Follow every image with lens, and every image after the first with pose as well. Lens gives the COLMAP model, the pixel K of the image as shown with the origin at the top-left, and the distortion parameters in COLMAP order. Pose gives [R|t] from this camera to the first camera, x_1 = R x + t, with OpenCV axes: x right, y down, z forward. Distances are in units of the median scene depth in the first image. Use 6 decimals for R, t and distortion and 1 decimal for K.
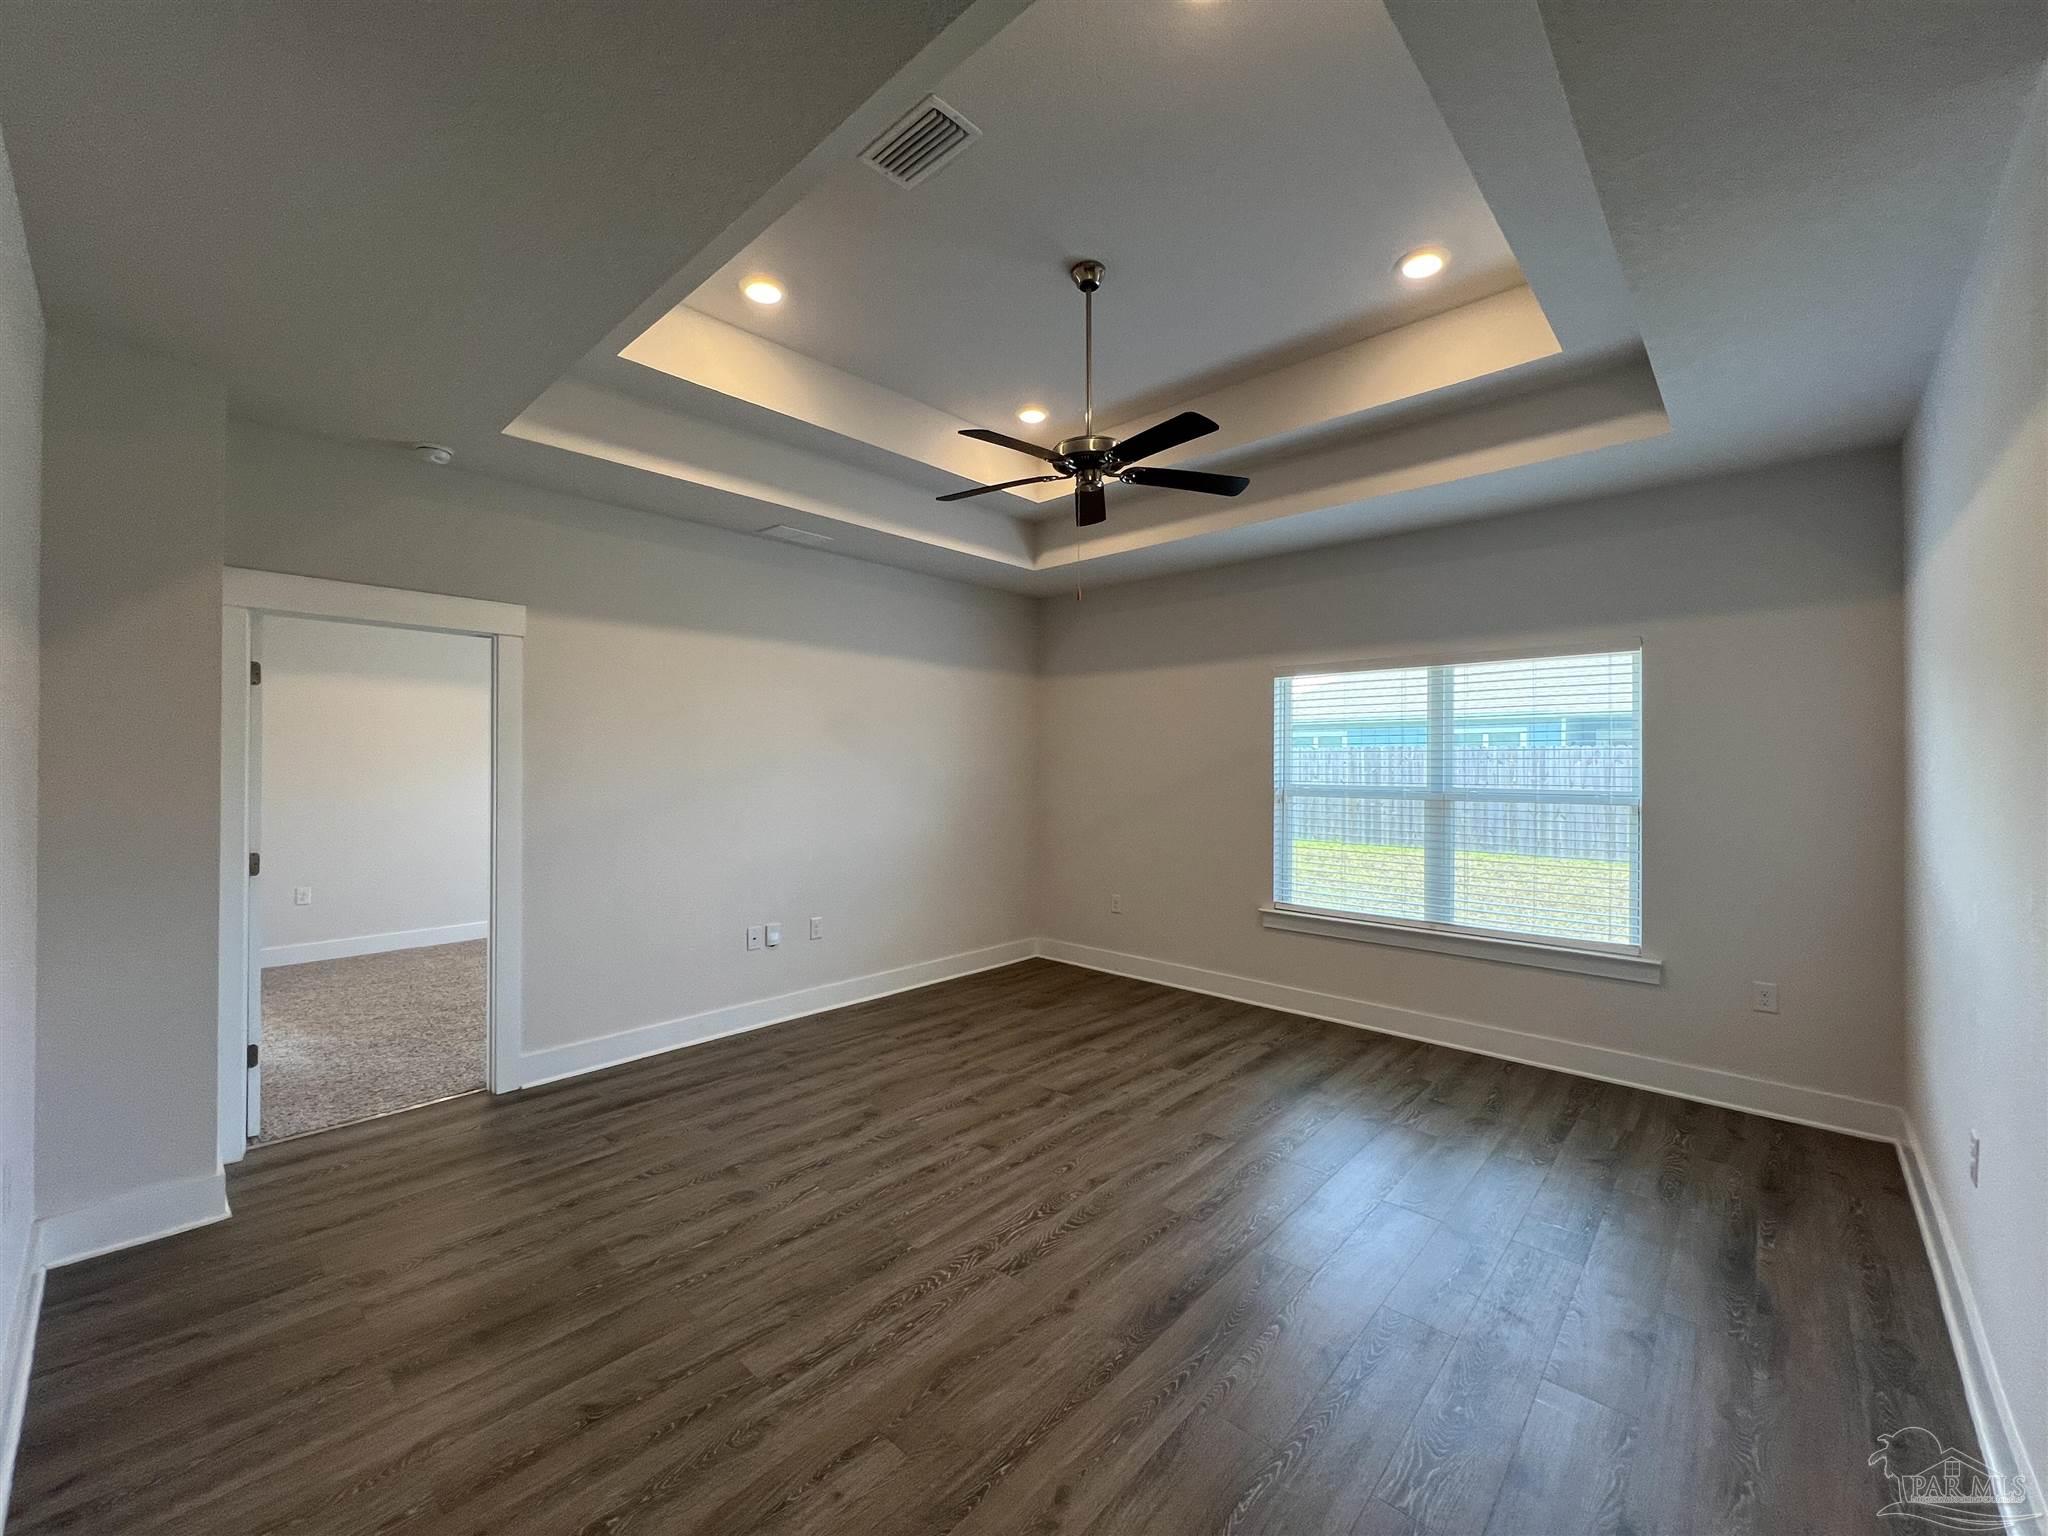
lens RADIAL K [[817.6, 0, 1019.8], [0, 817.6, 763.9], [0, 0, 1]] dist [-0.001238, 0.000590]
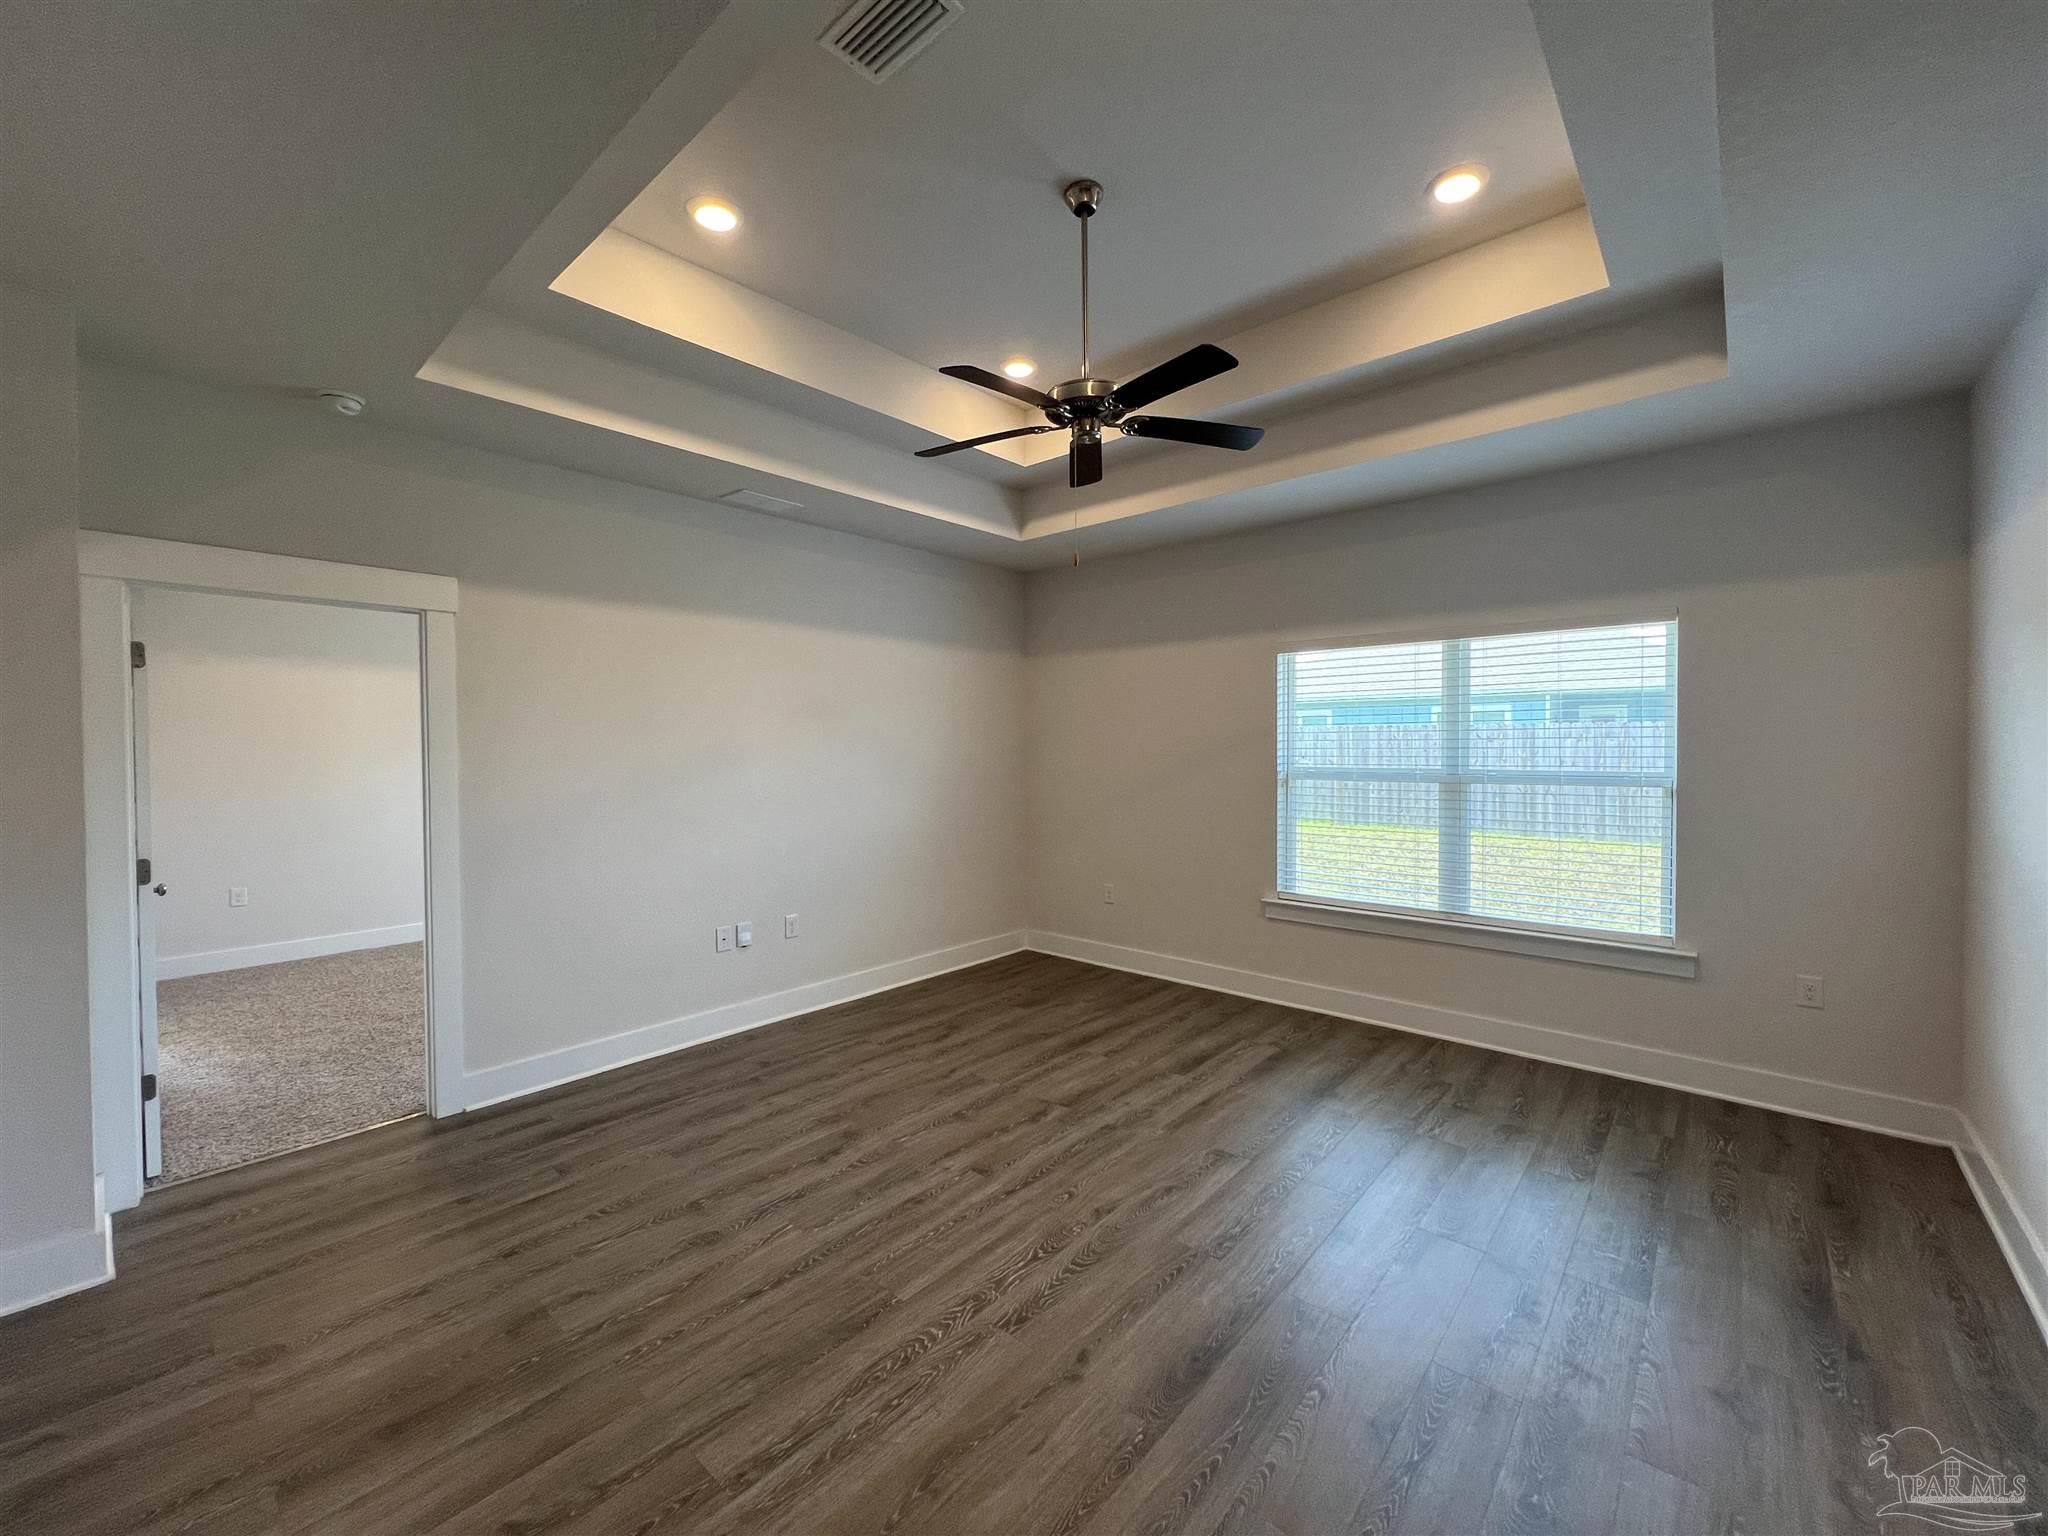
lens RADIAL K [[817.6, 0, 1019.9], [0, 817.6, 764.2], [0, 0, 1]] dist [-0.001238, 0.000590]
pose [[0.999708, -0.009806, 0.022103, -0.008783], [0.009291, 0.999686, 0.023275, -0.004231], [-0.022324, -0.023063, 0.999485, 0.083516]]
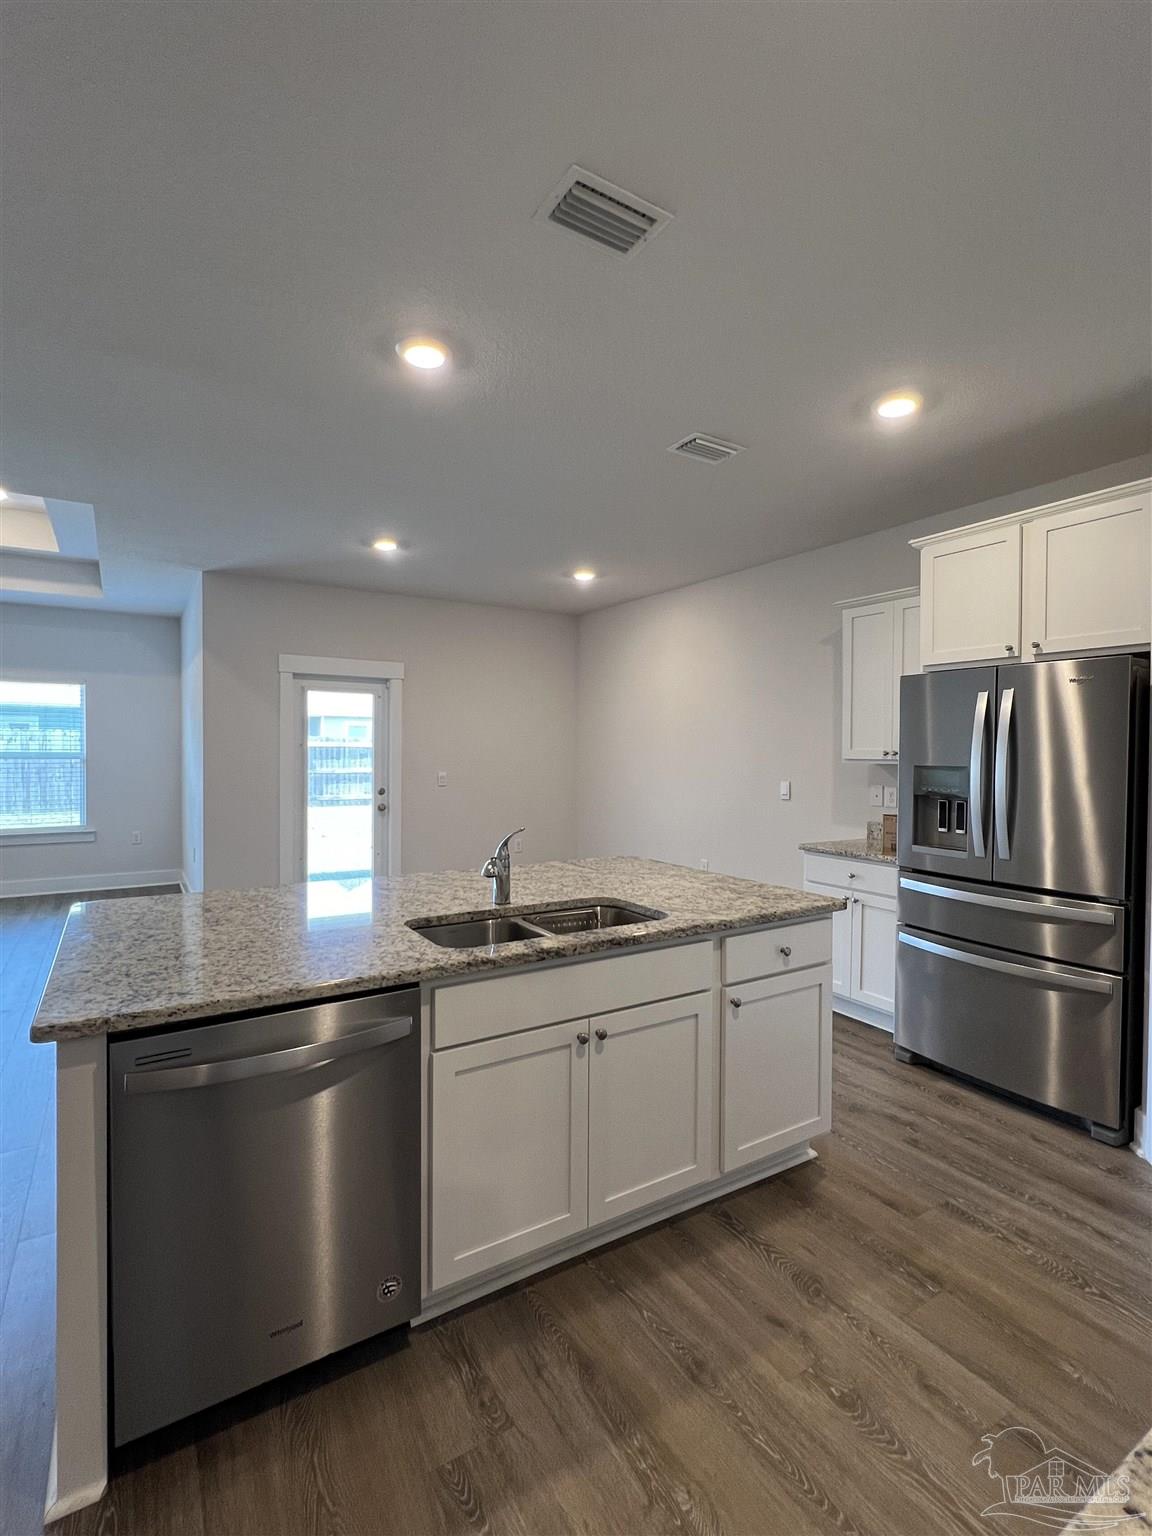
lens RADIAL K [[743.5, 0, 599.8], [0, 743.5, 752.0], [0, 0, 1]] dist [-0.002014, 0.000514]
pose [[0.250342, -0.005722, 0.968141, -0.753461], [-0.002922, 0.999974, 0.006666, 0.016221], [-0.968153, -0.004498, 0.250319, -0.756198]]
